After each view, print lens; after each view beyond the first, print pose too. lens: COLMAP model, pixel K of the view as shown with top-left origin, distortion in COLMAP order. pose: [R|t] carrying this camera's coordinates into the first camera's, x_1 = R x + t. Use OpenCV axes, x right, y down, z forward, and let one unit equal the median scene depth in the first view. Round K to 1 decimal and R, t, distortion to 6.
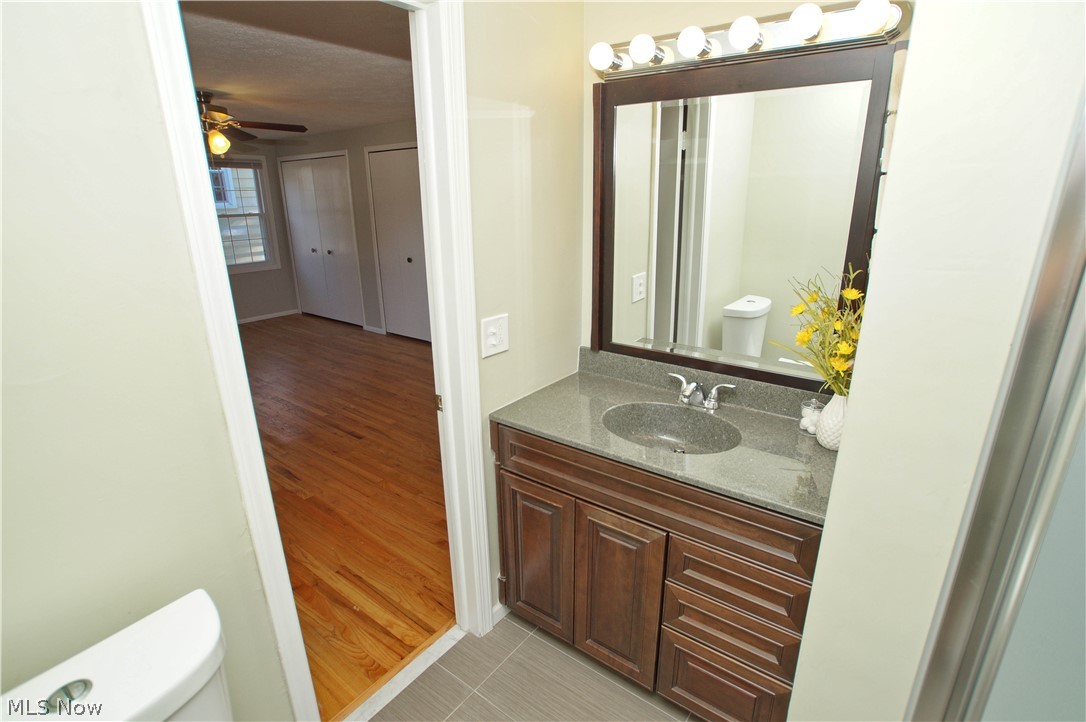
lens RADIAL K [[526.1, 0, 543.2], [0, 526.1, 357.9], [0, 0, 1]] dist [-0.066153, 0.025992]
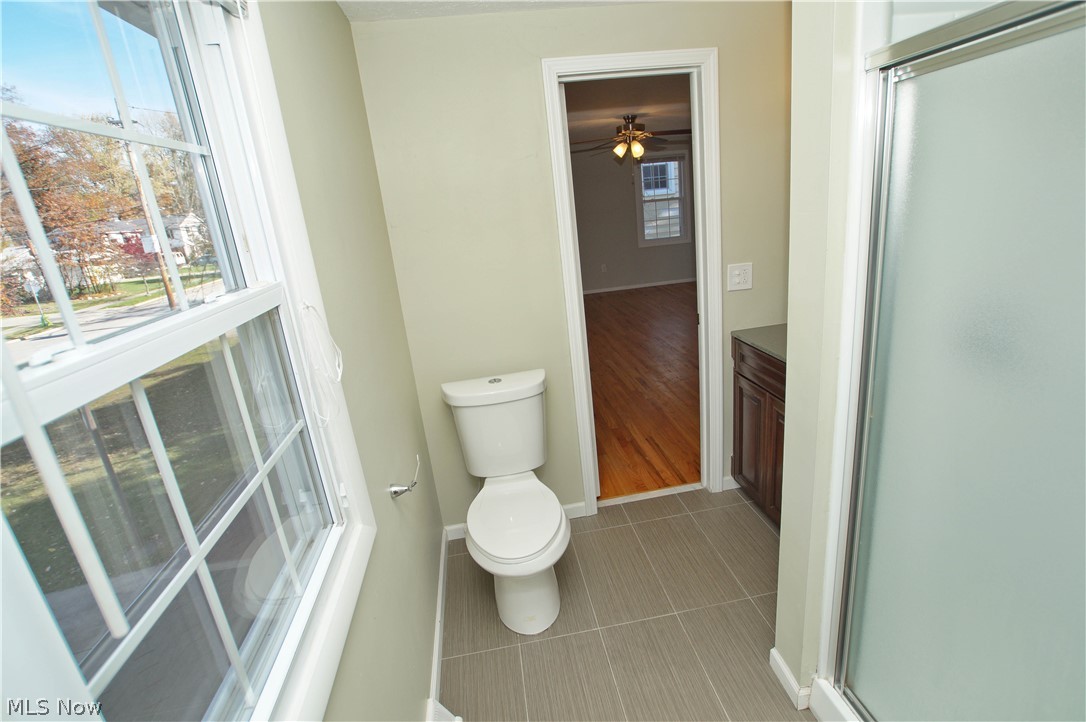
lens RADIAL K [[526.1, 0, 543.2], [0, 526.1, 357.9], [0, 0, 1]] dist [-0.066153, 0.025992]
pose [[0.700781, 0.149149, -0.697610, 0.479239], [-0.125631, 0.988419, 0.085121, 0.106202], [0.702227, 0.027990, 0.711403, -0.339202]]
